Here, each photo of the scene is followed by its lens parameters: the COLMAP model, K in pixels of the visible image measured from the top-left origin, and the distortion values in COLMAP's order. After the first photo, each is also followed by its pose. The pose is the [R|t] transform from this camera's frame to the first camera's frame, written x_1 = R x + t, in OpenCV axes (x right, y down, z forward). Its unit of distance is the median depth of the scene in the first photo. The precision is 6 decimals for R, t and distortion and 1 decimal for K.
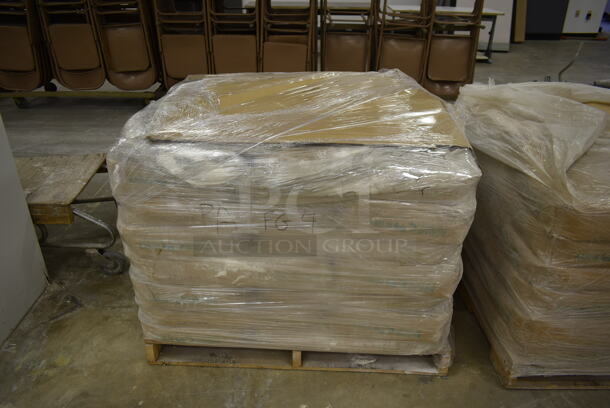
lens RADIAL K [[466.6, 0, 305.0], [0, 466.6, 204.0], [0, 0, 1]] dist [-0.024876, 0.008649]
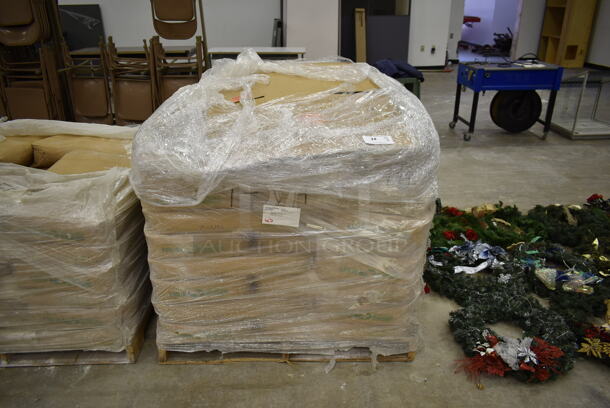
lens RADIAL K [[466.6, 0, 305.0], [0, 466.6, 204.0], [0, 0, 1]] dist [-0.024876, 0.008649]
pose [[0.999202, -0.032260, 0.023568, 1.176155], [0.033848, 0.996942, -0.070432, 0.066801], [-0.021224, 0.071173, 0.997238, -0.201461]]
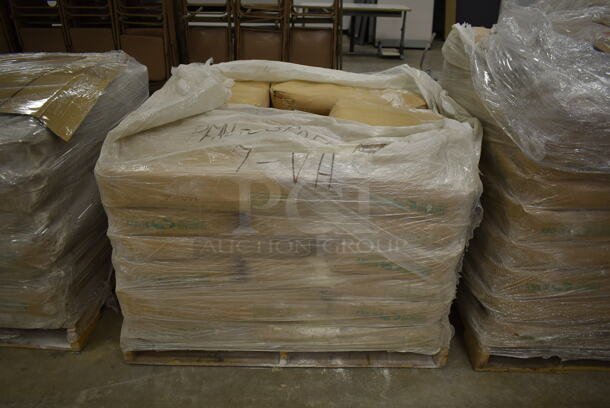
lens RADIAL K [[466.6, 0, 305.0], [0, 466.6, 204.0], [0, 0, 1]] dist [-0.024876, 0.008649]
pose [[0.999985, 0.000746, -0.005516, 0.623705], [-0.000799, 0.999953, -0.009618, 0.051806], [0.005508, 0.009622, 0.999939, 0.008968]]
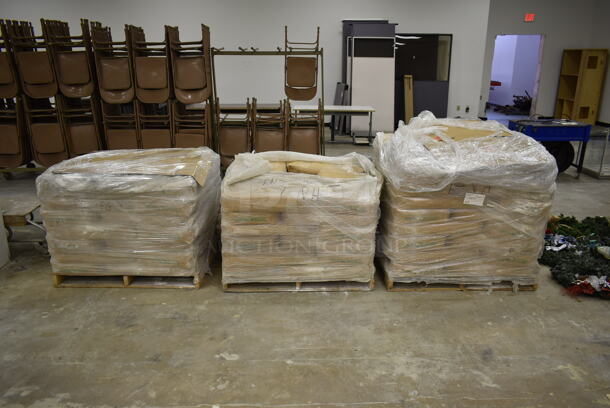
lens RADIAL K [[466.6, 0, 305.0], [0, 466.6, 204.0], [0, 0, 1]] dist [-0.024876, 0.008649]
pose [[0.999687, -0.015565, 0.019602, 0.582756], [0.018869, 0.983196, -0.181576, 0.304652], [-0.016446, 0.181889, 0.983182, -0.862952]]
